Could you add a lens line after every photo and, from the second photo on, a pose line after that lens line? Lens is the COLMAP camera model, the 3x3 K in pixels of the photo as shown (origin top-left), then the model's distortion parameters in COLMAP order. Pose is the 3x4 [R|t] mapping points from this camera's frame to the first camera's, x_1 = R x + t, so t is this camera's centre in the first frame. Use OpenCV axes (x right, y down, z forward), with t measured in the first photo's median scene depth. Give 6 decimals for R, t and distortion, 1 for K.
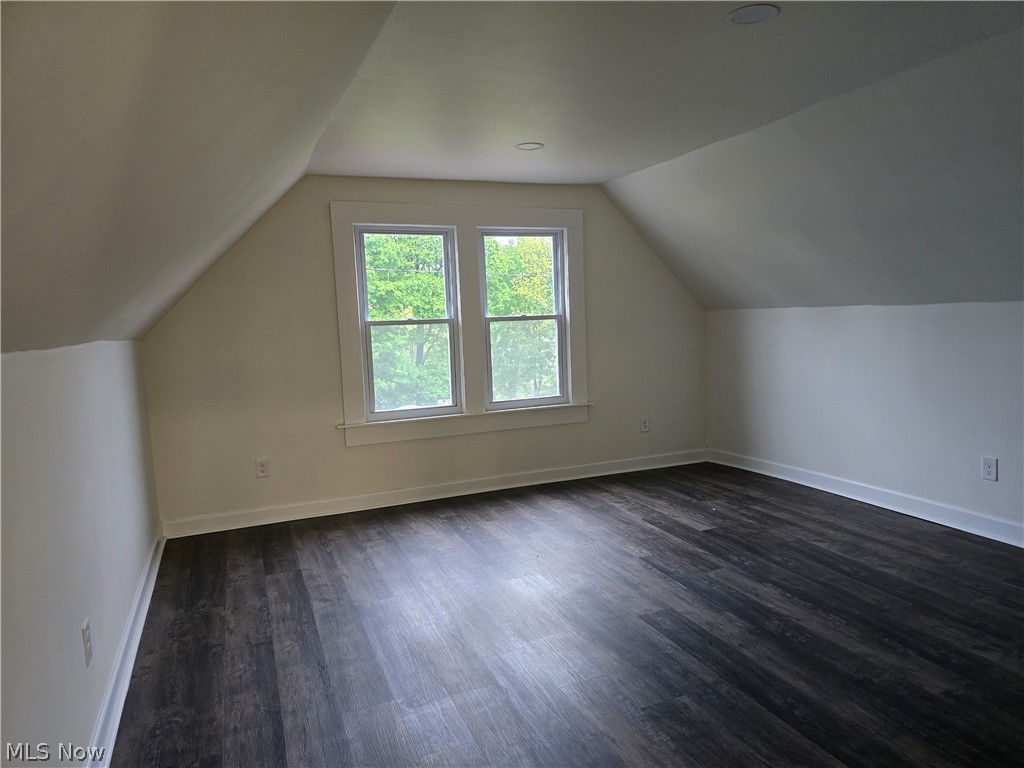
lens RADIAL K [[694.4, 0, 521.6], [0, 694.4, 378.9], [0, 0, 1]] dist [0.095513, -0.114753]
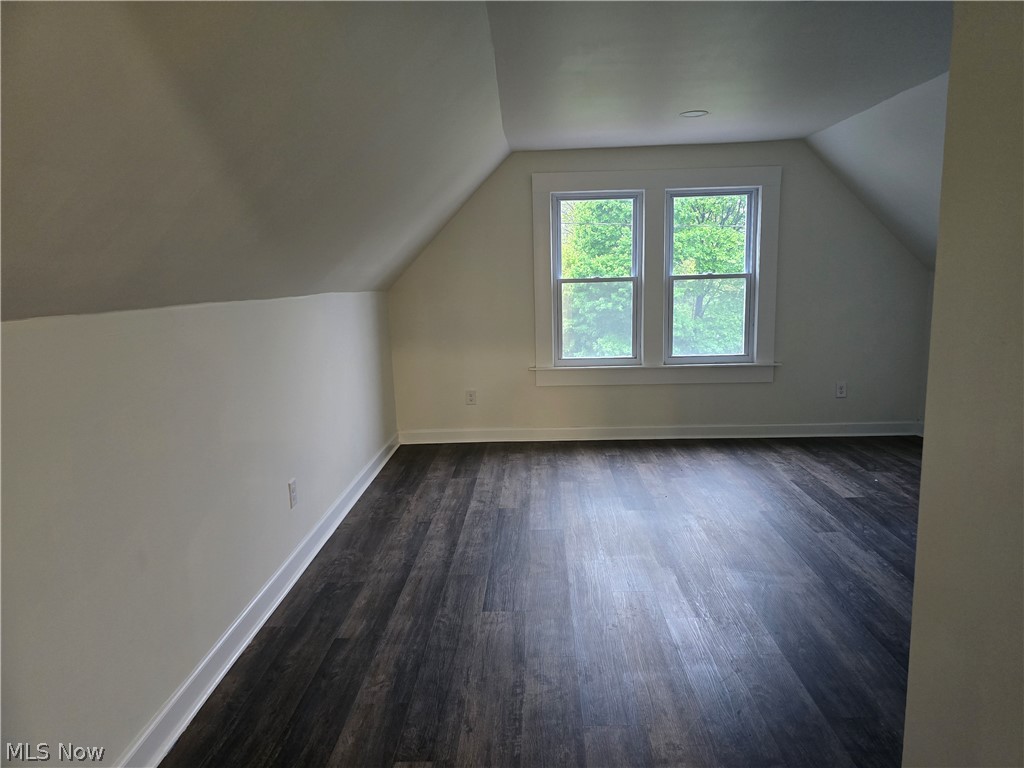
lens RADIAL K [[694.4, 0, 521.6], [0, 694.4, 378.9], [0, 0, 1]] dist [0.095513, -0.114753]
pose [[0.913566, 0.076683, -0.399396, 0.199131], [-0.048443, 0.995589, 0.080343, -0.007817], [0.403796, -0.054050, 0.913251, -0.077989]]
